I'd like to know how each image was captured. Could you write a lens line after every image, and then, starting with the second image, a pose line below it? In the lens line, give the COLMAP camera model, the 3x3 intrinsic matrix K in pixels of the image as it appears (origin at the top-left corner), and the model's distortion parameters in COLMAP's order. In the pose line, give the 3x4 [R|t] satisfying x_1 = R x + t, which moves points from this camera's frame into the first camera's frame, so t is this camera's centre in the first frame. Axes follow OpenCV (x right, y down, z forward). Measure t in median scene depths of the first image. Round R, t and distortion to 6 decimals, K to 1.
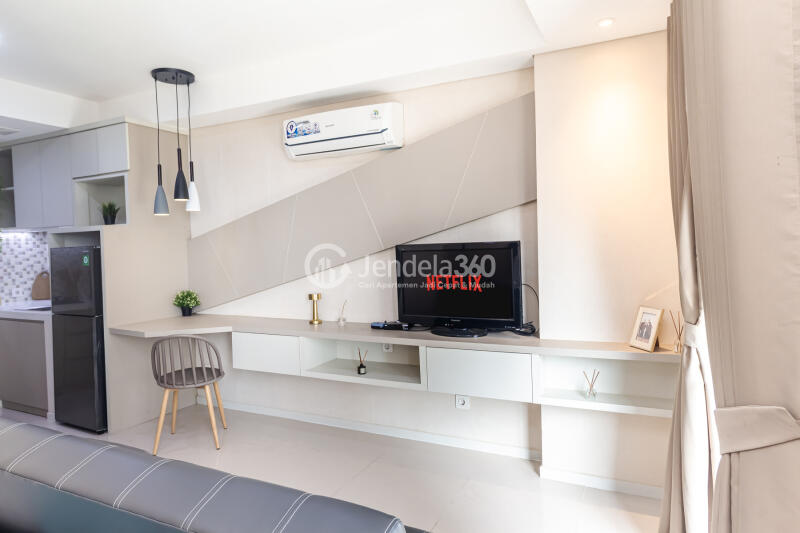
lens RADIAL K [[496.2, 0, 400.0], [0, 496.2, 266.5], [0, 0, 1]] dist [0.000893, -0.002175]
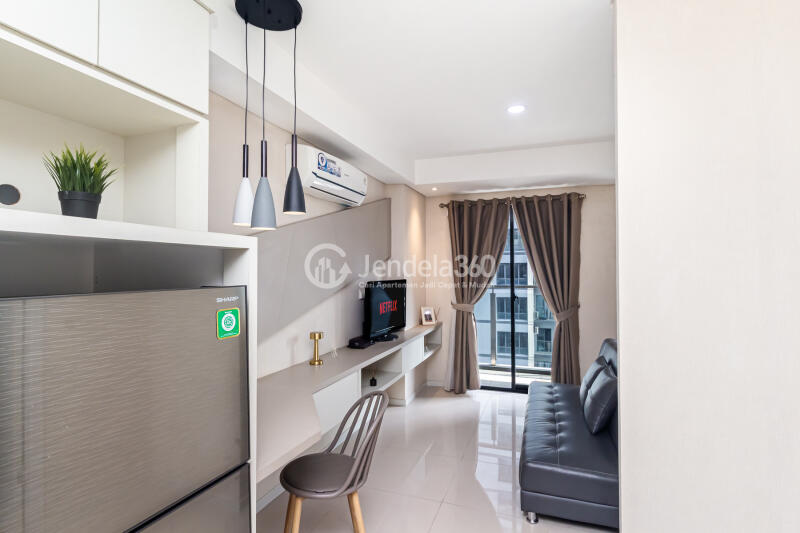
lens RADIAL K [[402.0, 0, 400.0], [0, 402.0, 266.5], [0, 0, 1]] dist [0.000745, 0.000168]
pose [[-0.102747, 0.037852, 0.993987, -0.916425], [0.047582, 0.998319, -0.033099, -0.037850], [-0.993569, 0.043895, -0.104376, 0.863482]]
